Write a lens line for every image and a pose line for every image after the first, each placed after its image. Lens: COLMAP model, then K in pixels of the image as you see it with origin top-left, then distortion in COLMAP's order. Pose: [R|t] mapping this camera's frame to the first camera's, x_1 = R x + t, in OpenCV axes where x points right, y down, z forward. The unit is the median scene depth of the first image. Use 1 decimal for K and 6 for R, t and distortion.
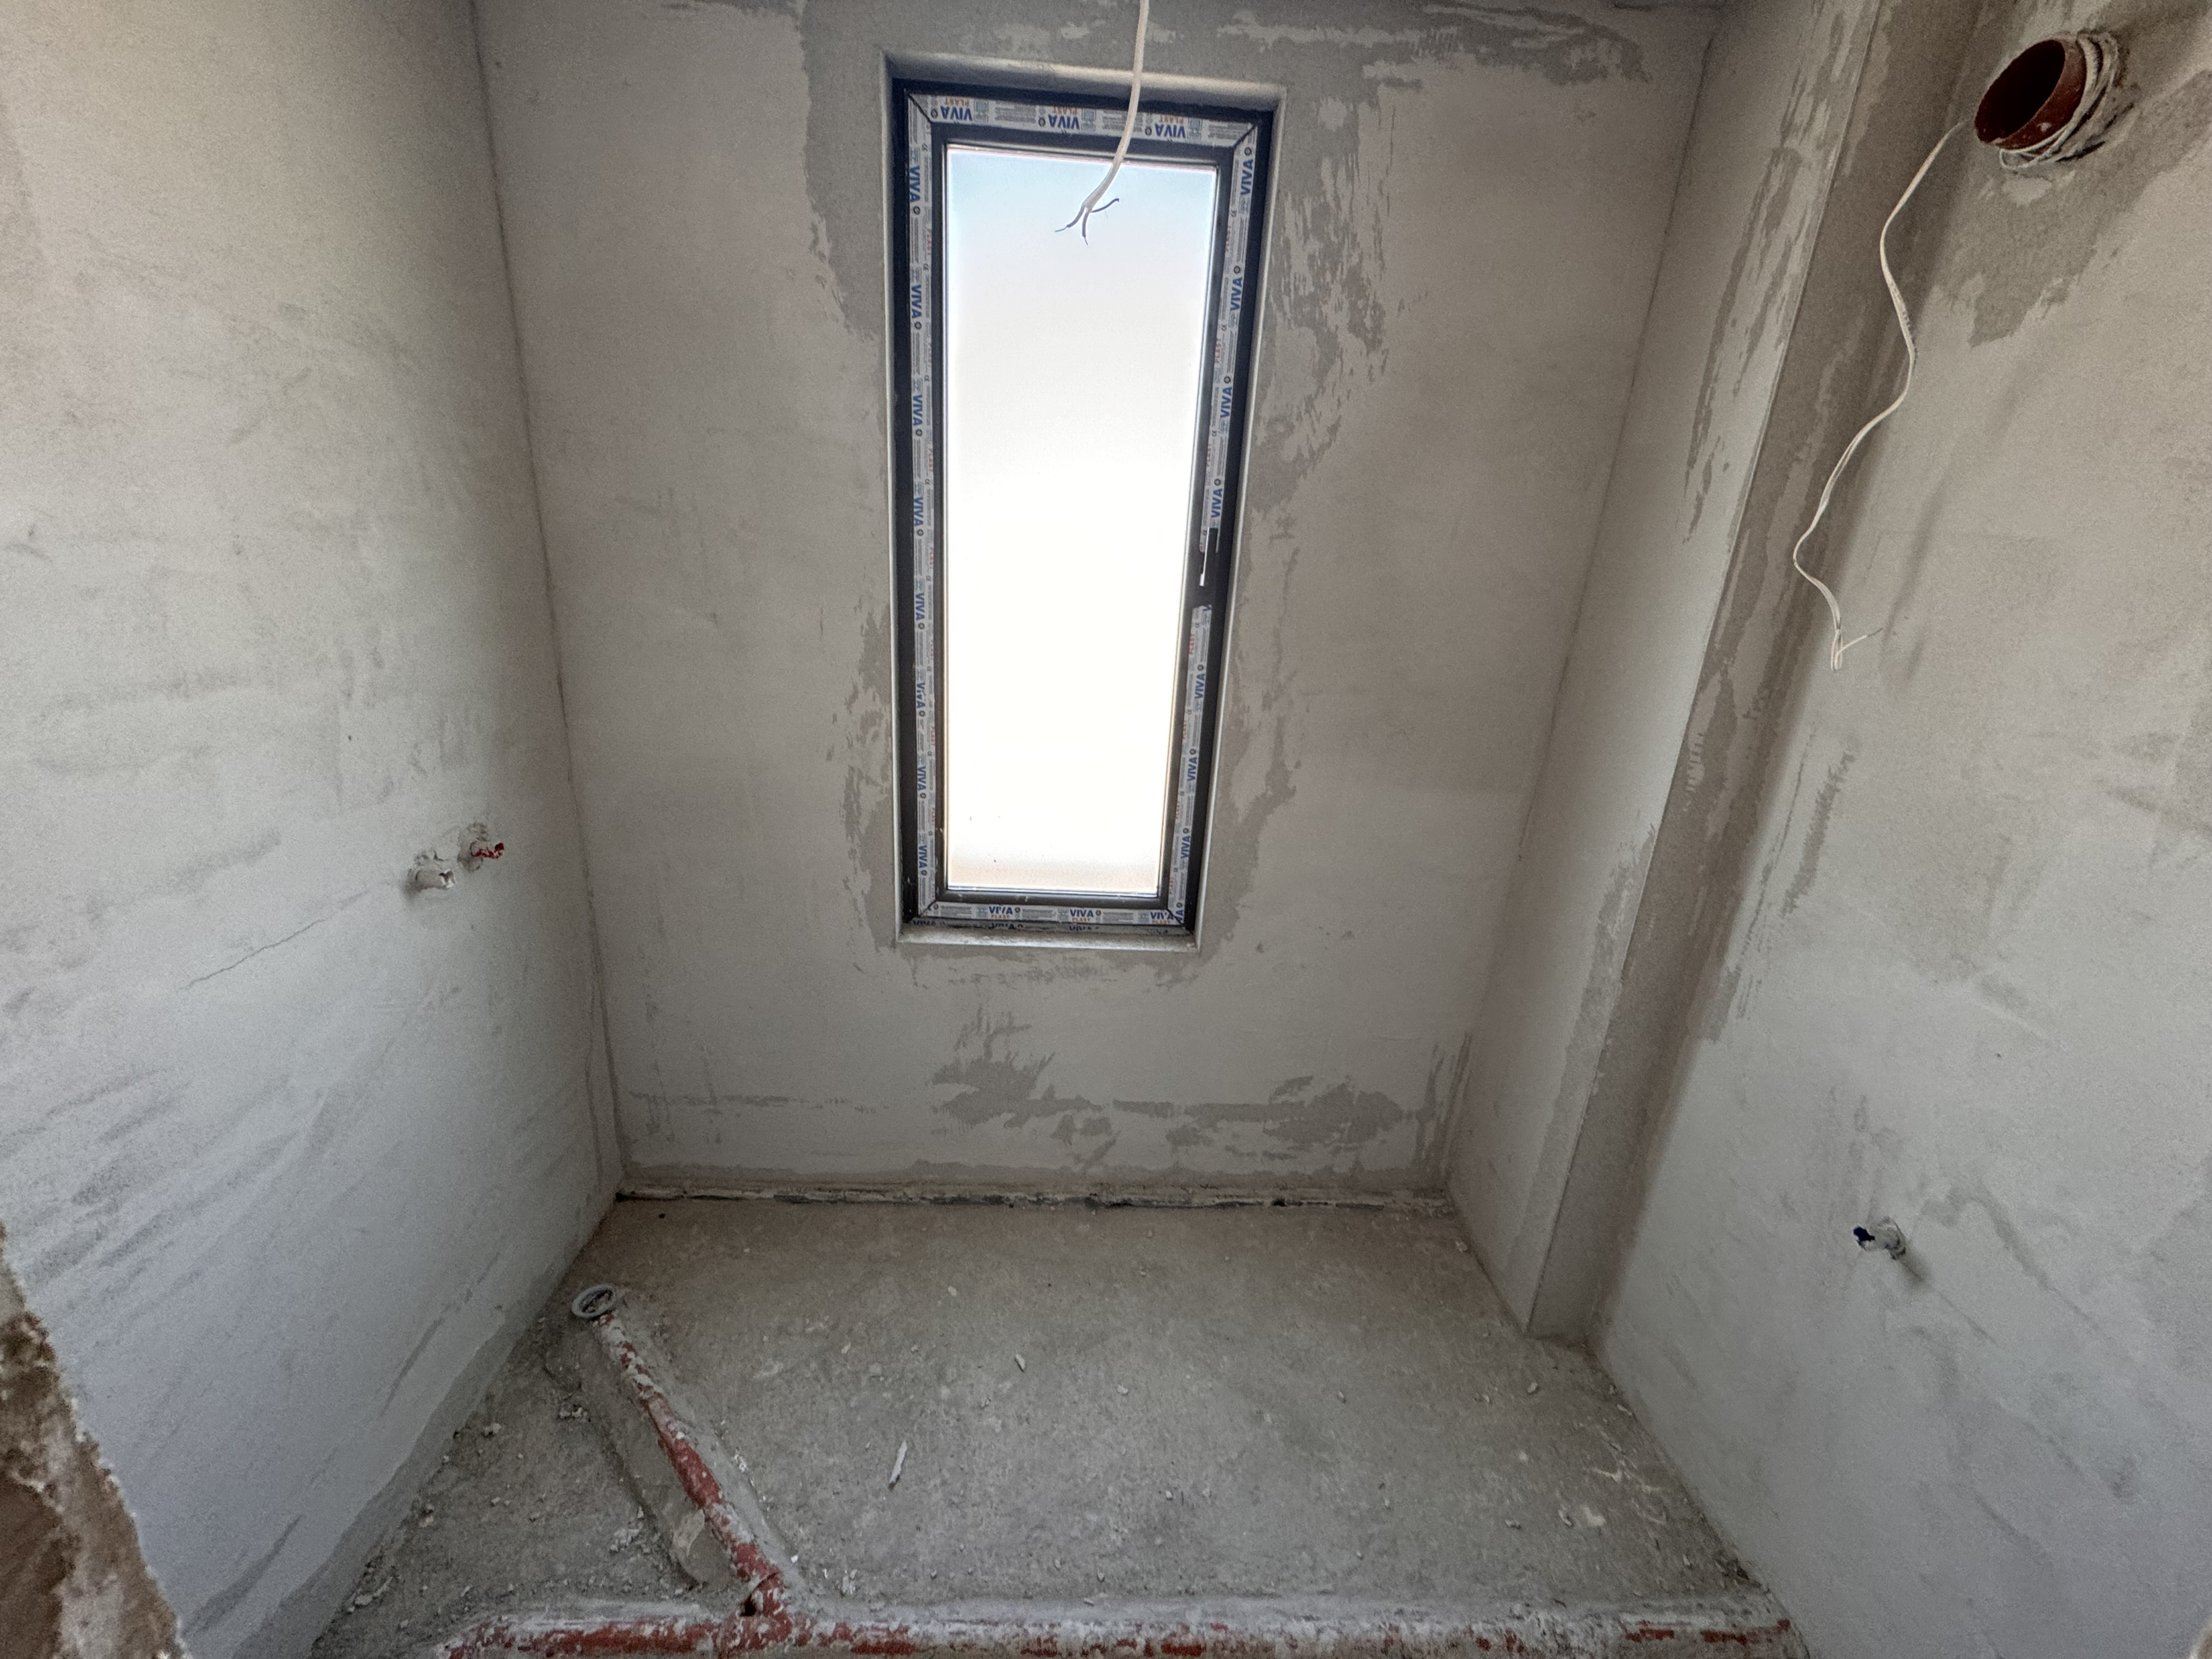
lens RADIAL K [[878.6, 0, 1112.4], [0, 878.6, 826.0], [0, 0, 1]] dist [-0.001355, 0.000410]
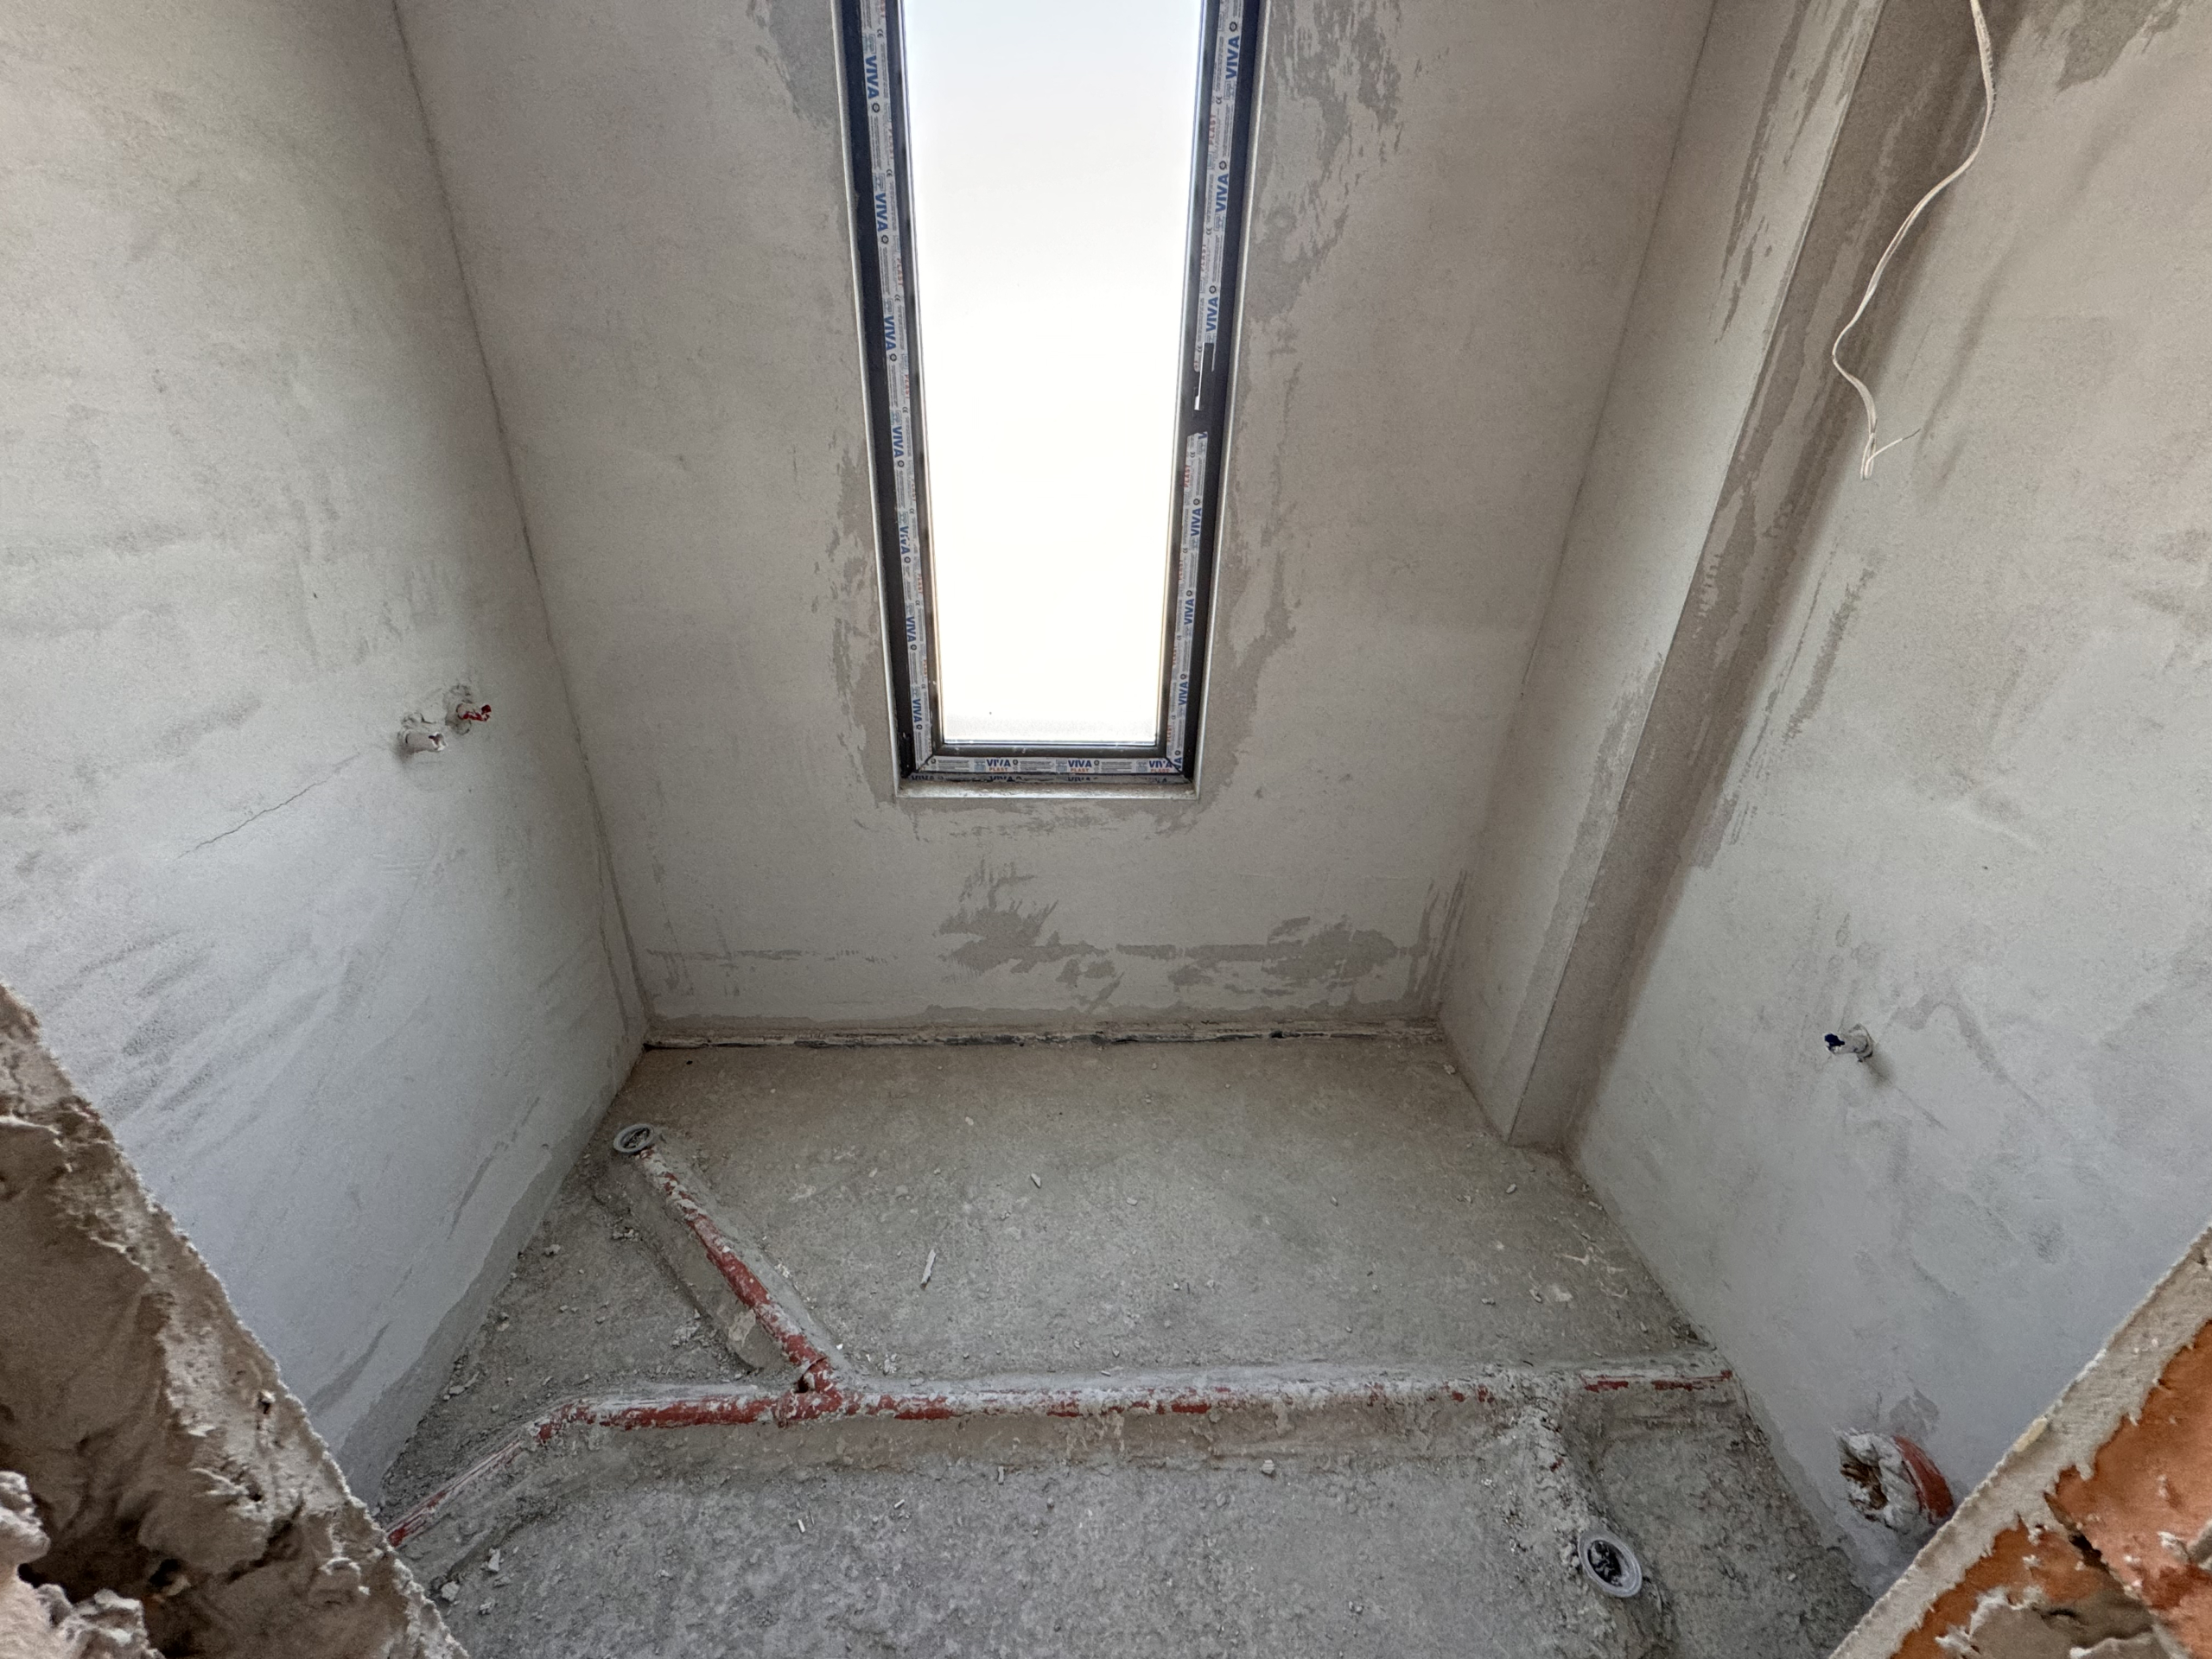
lens RADIAL K [[878.6, 0, 1112.0], [0, 878.6, 831.9], [0, 0, 1]] dist [-0.001355, 0.000410]
pose [[0.999665, -0.025895, -0.000161, -0.000706], [0.025601, 0.987334, 0.156579, 0.027393], [-0.003896, -0.156531, 0.987665, 0.004549]]
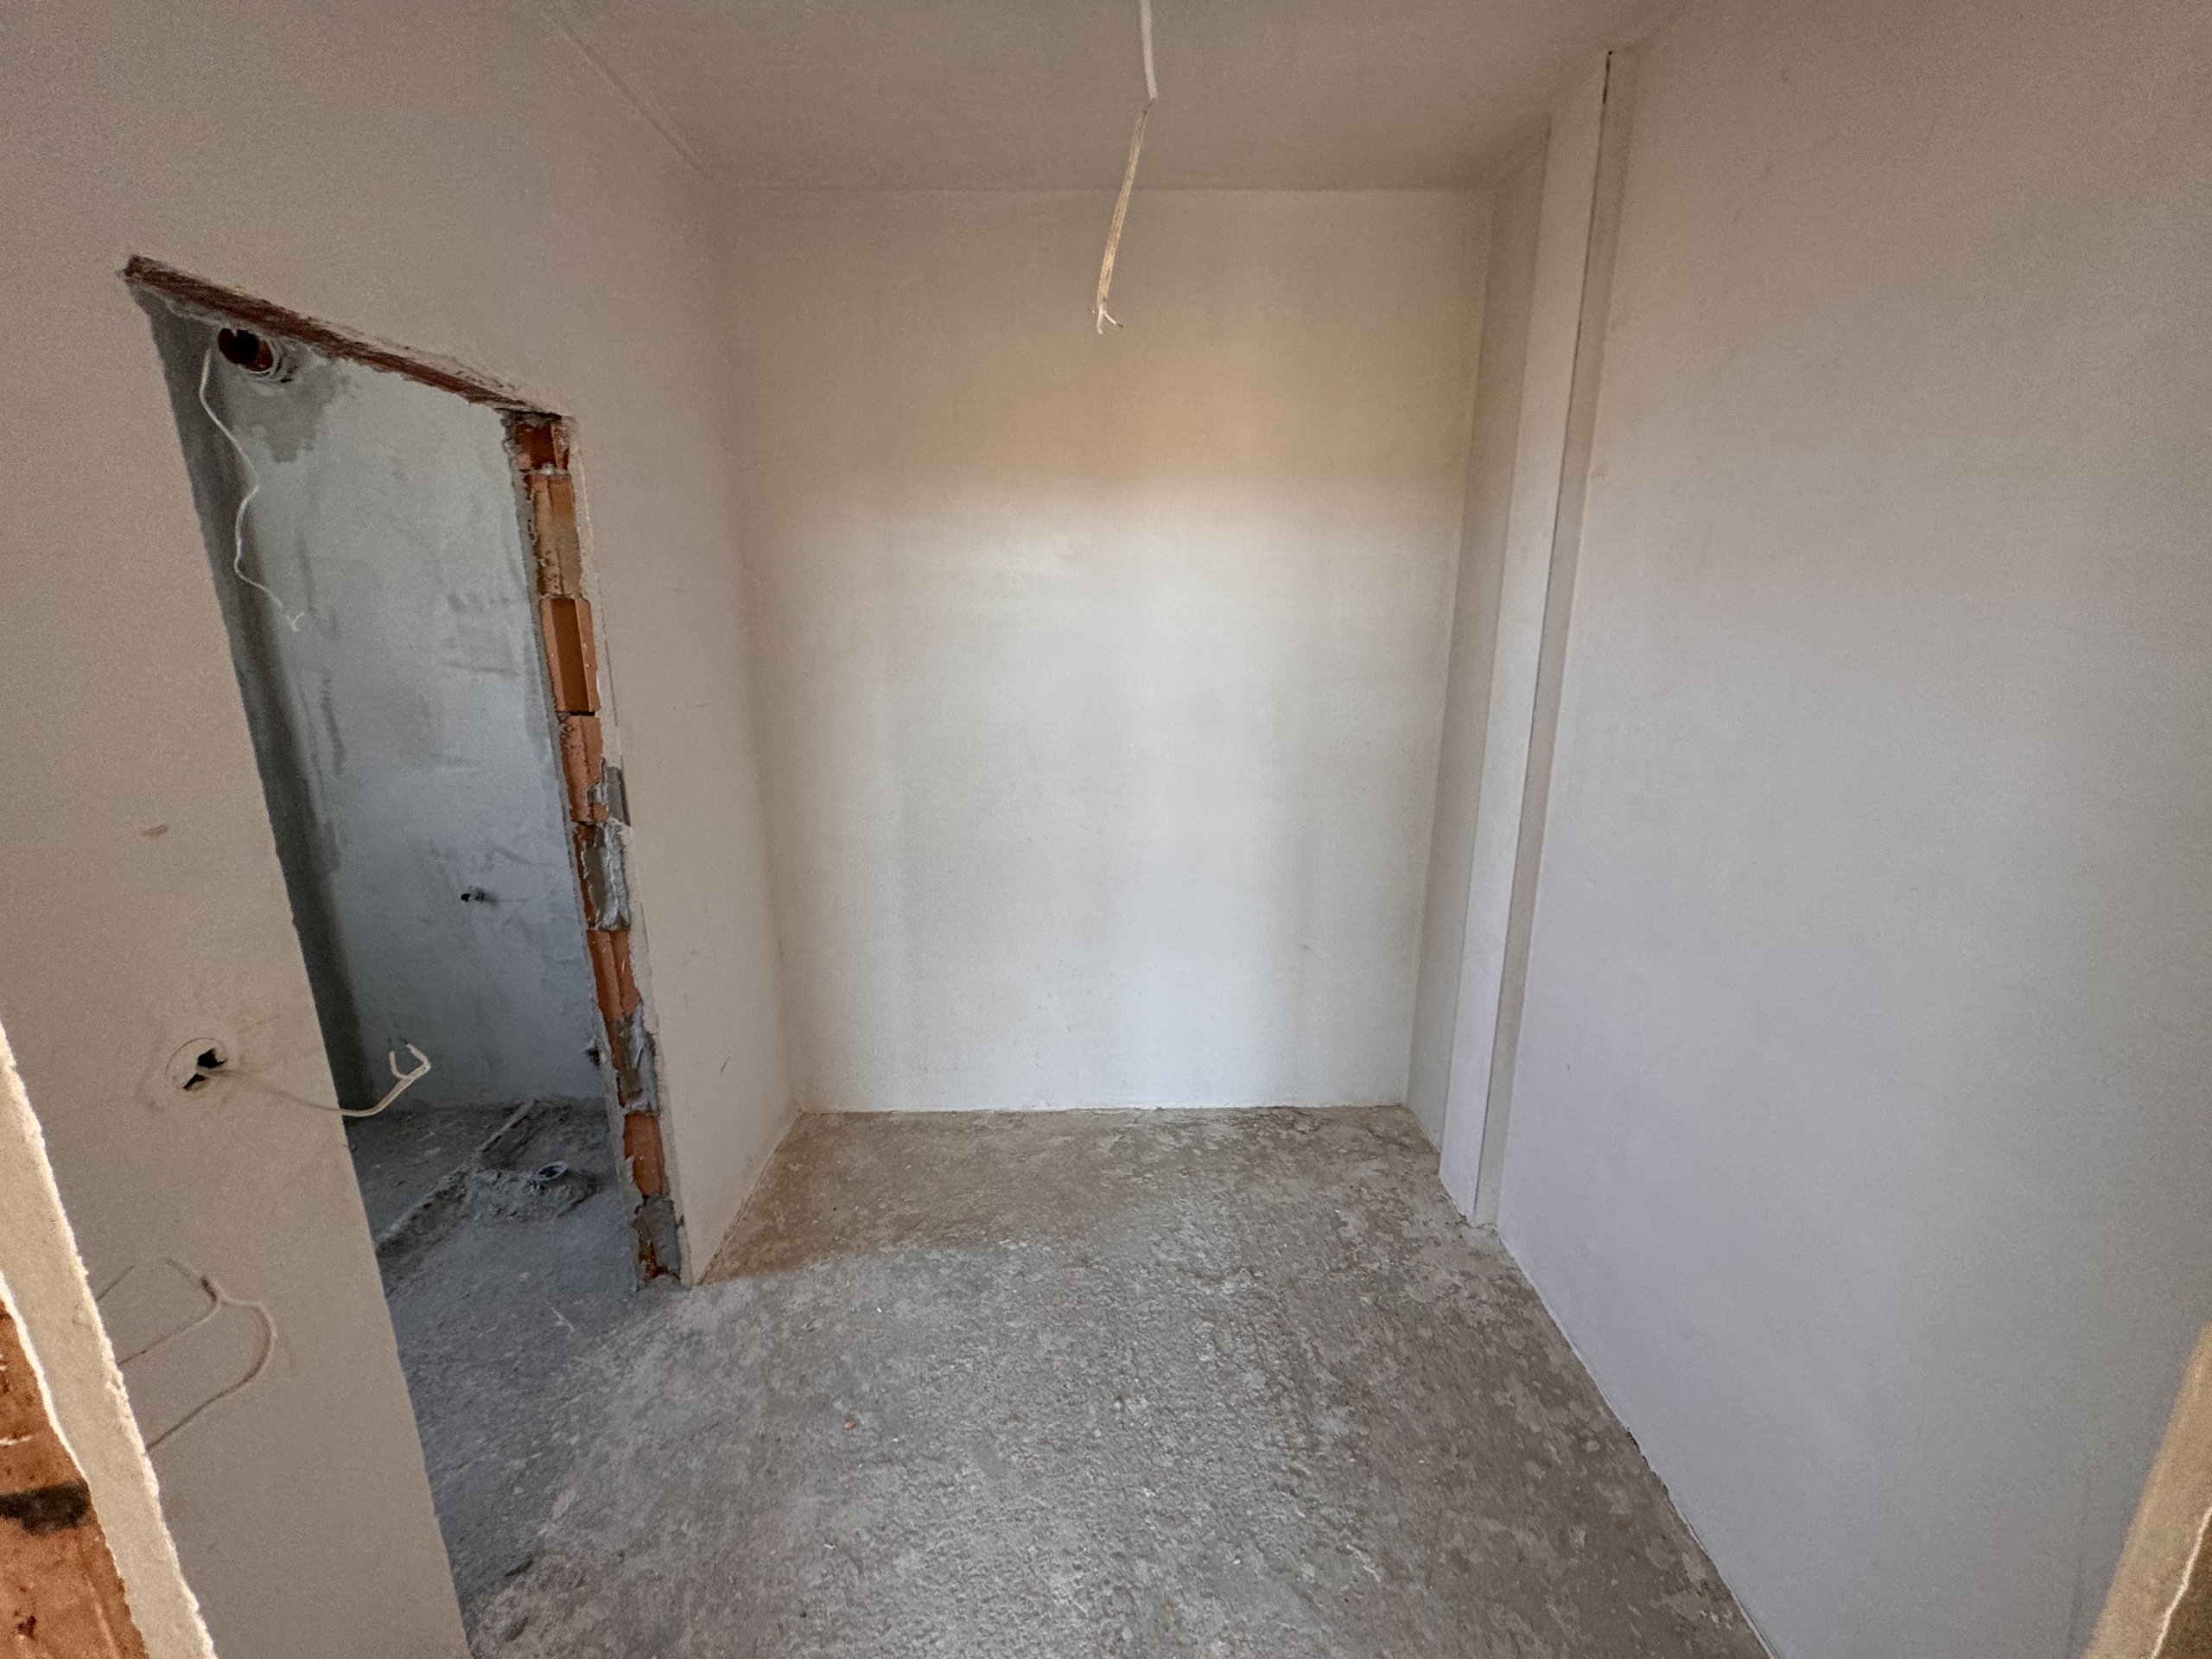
lens RADIAL K [[878.6, 0, 1089.6], [0, 878.6, 824.8], [0, 0, 1]] dist [-0.001355, 0.000410]
pose [[0.039927, -0.295138, 0.954620, -0.831720], [0.316070, 0.910055, 0.268140, 0.186330], [-0.947895, 0.291021, 0.129620, -0.582107]]
